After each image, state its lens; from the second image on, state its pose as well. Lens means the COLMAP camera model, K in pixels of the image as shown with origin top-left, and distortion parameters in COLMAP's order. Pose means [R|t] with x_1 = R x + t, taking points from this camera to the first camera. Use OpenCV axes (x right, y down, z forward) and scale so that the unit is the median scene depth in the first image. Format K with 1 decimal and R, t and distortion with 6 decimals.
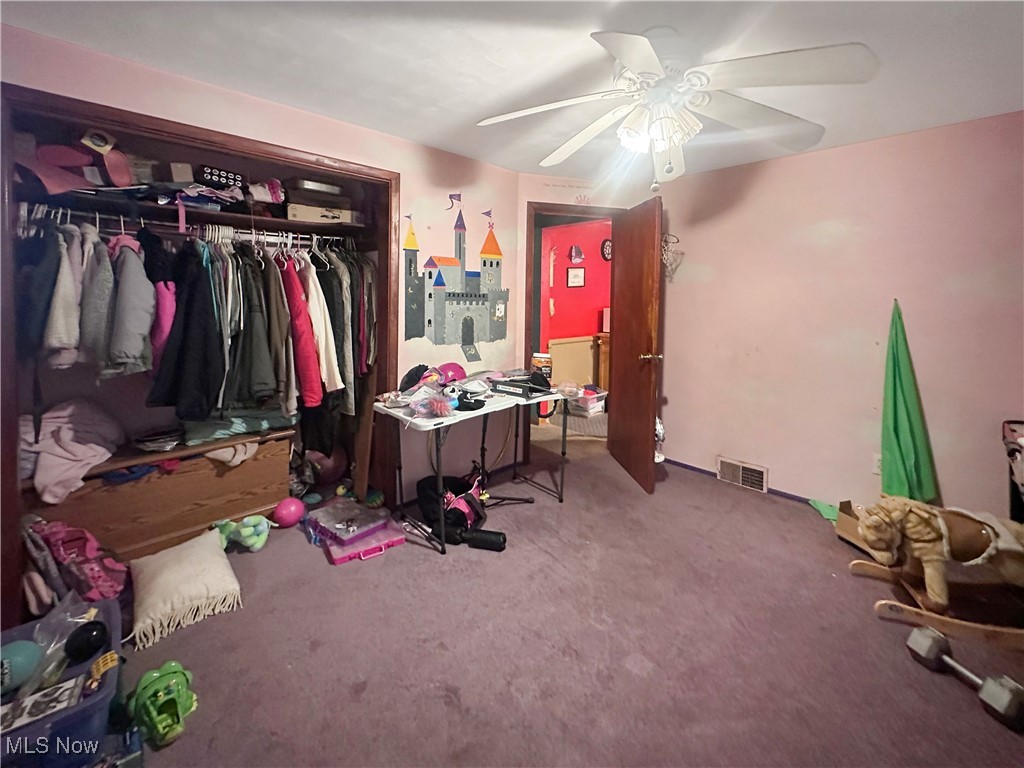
lens RADIAL K [[412.5, 0, 512.0], [0, 412.5, 384.0], [0, 0, 1]] dist [-0.000233, -0.000133]
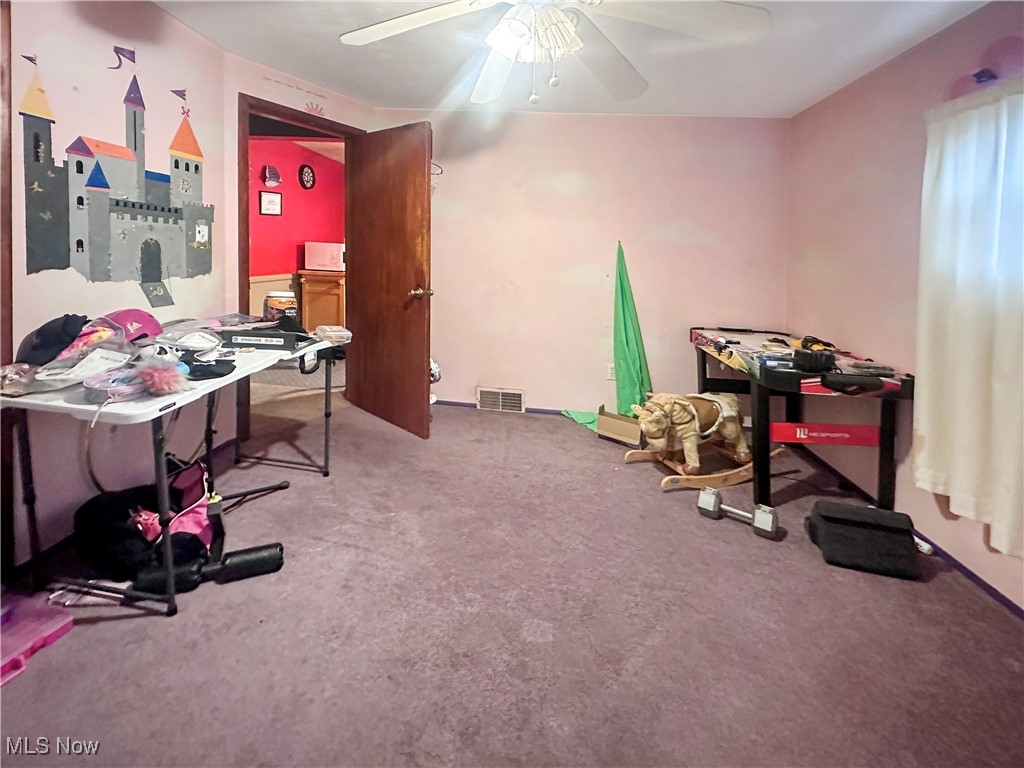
lens RADIAL K [[427.3, 0, 510.4], [0, 427.3, 312.7], [0, 0, 1]] dist [0.000356, 0.000292]
pose [[0.773093, -0.053838, 0.632003, -0.119516], [0.071168, 0.997462, -0.002086, -0.003174], [-0.630287, 0.046591, 0.774963, 0.121674]]
